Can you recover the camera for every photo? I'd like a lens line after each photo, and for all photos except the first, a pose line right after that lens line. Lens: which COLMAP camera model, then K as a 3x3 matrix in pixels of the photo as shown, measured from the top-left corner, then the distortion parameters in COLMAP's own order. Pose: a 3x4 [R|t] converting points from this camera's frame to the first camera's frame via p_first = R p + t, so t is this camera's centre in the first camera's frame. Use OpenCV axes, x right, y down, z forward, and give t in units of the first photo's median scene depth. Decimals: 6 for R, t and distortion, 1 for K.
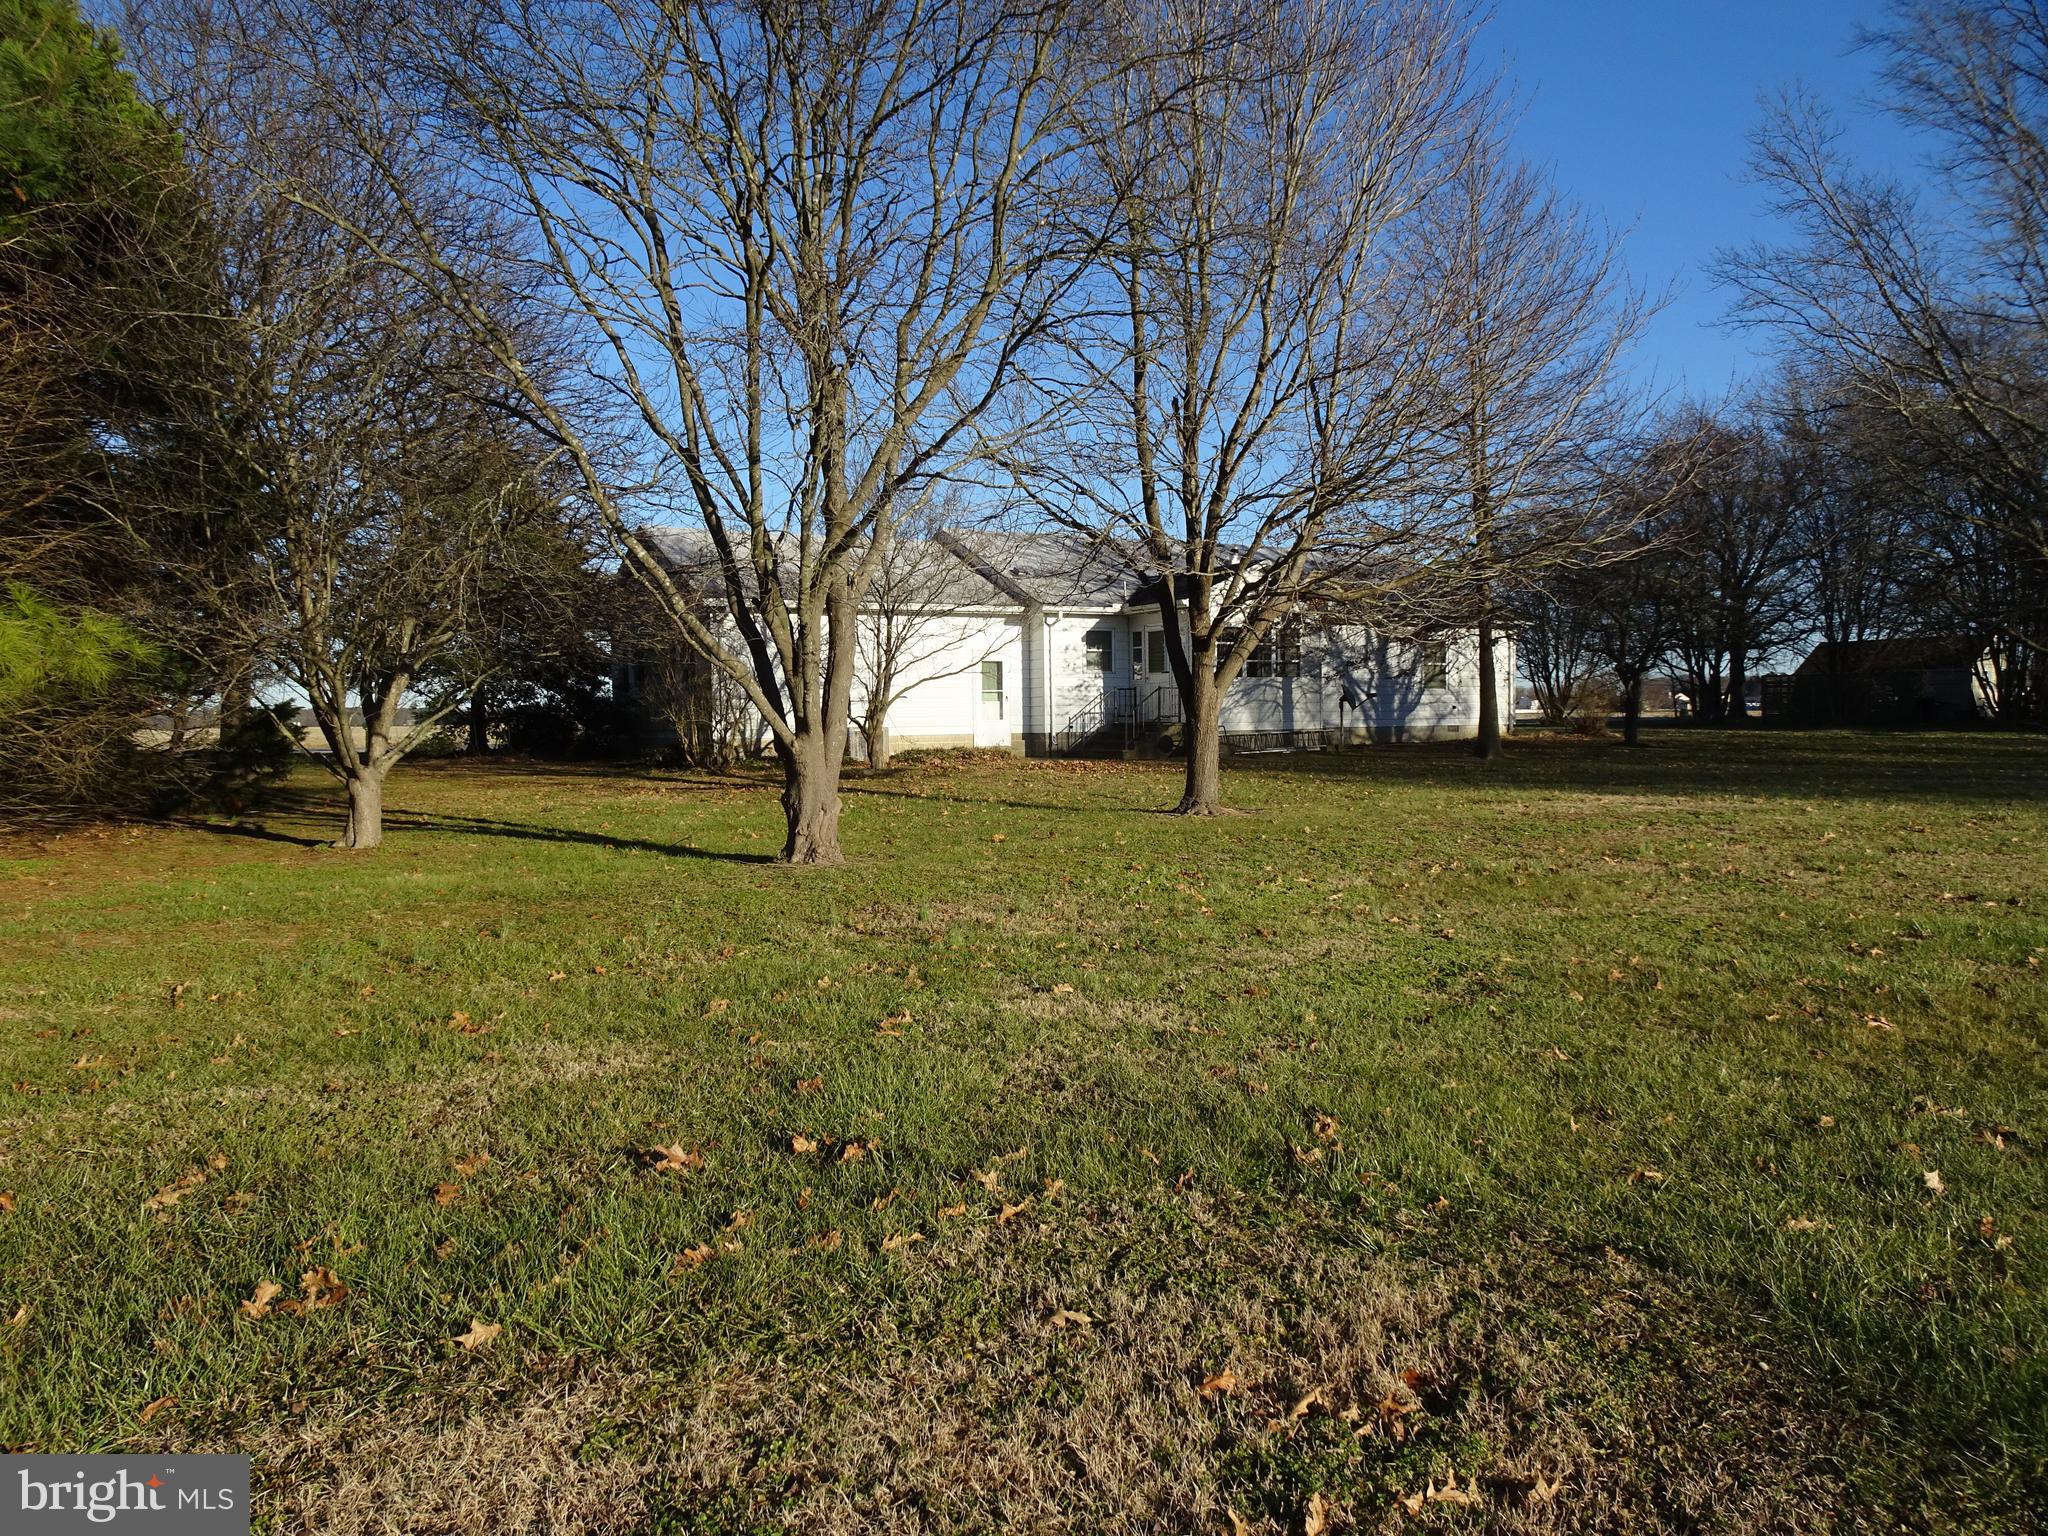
lens RADIAL K [[1539.5, 0, 1024.0], [0, 1539.5, 768.0], [0, 0, 1]] dist [0.017507, 0.000619]
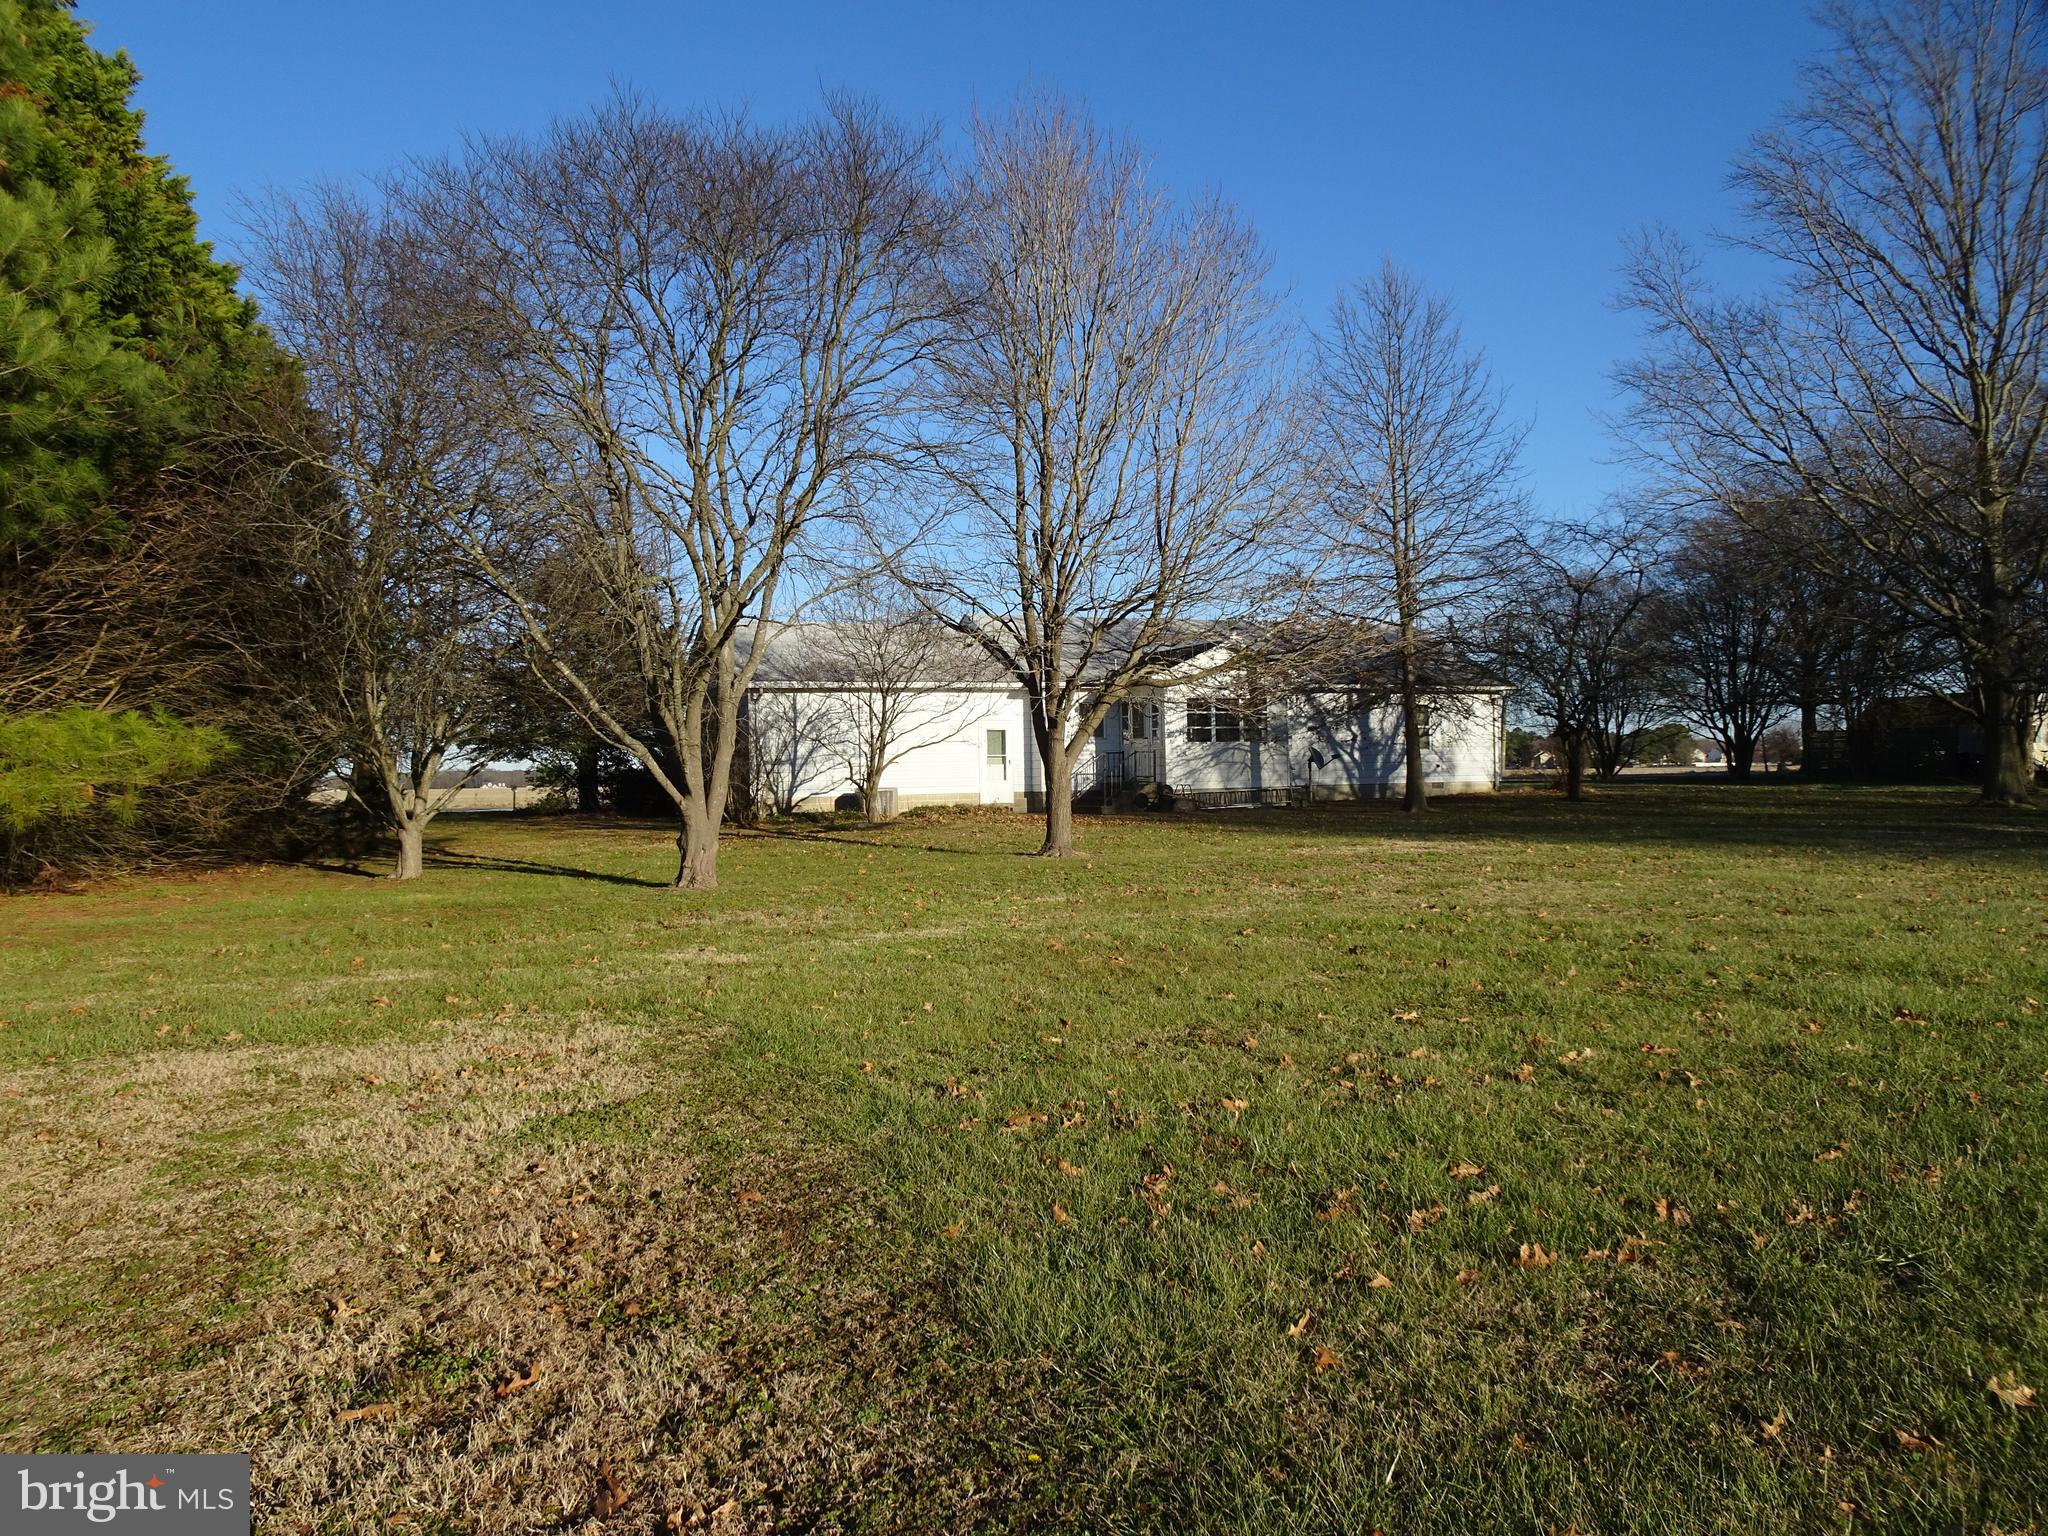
lens RADIAL K [[1539.5, 0, 1024.0], [0, 1539.5, 768.0], [0, 0, 1]] dist [0.017507, 0.000619]
pose [[0.993295, -0.007468, -0.115362, 0.136191], [0.003159, 0.999292, -0.037496, 0.002847], [0.115560, 0.036880, 0.992616, -0.152795]]
